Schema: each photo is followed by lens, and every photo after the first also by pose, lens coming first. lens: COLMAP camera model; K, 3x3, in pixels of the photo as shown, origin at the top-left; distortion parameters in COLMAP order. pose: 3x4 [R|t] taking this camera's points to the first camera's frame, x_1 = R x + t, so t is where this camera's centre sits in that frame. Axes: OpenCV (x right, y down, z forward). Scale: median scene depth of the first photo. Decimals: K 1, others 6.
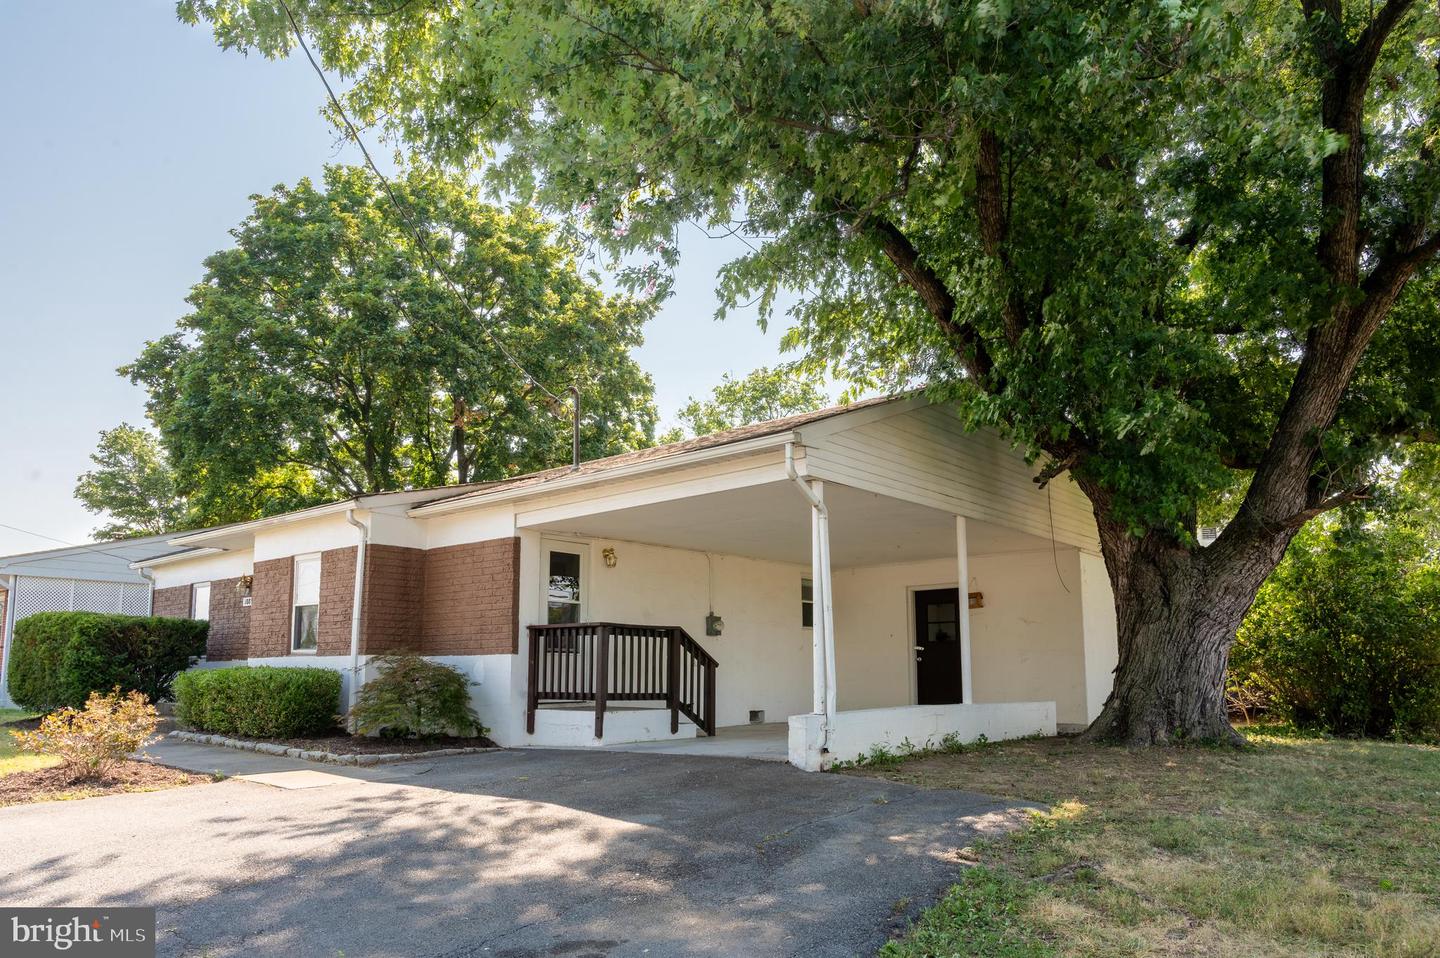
lens RADIAL K [[993.5, 0, 720.0], [0, 993.5, 479.0], [0, 0, 1]] dist [-0.004788, -0.001767]
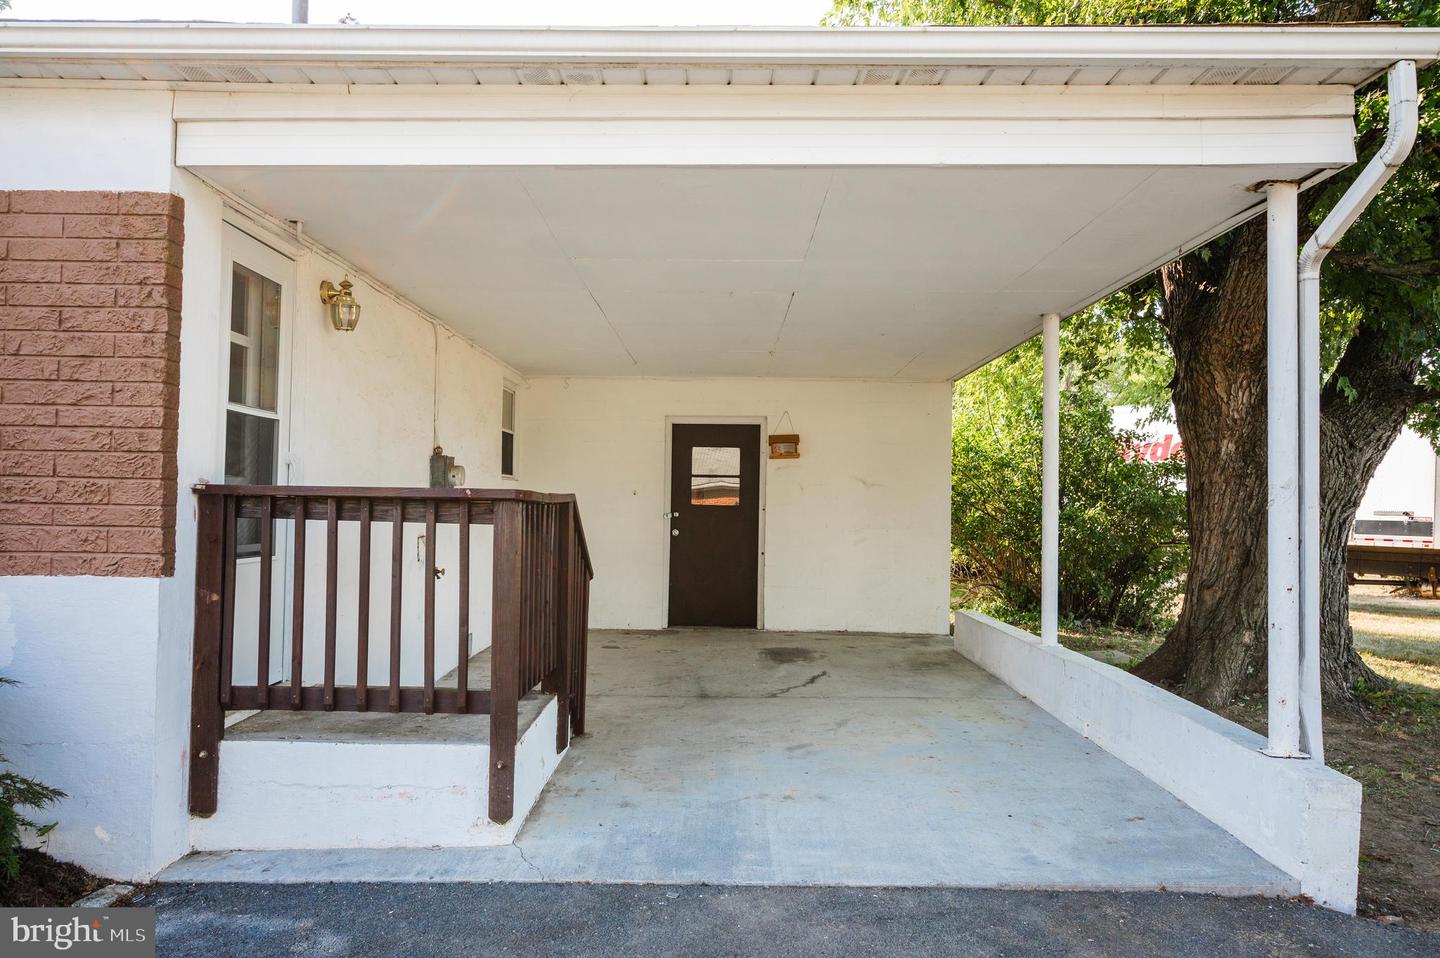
lens RADIAL K [[1072.4, 0, 717.7], [0, 1072.4, 444.8], [0, 0, 1]] dist [0.007535, 0.002949]
pose [[0.771656, 0.051426, 0.633958, -0.283791], [-0.144390, 0.984867, 0.095861, 0.078280], [-0.619435, -0.165509, 0.767403, 0.635303]]
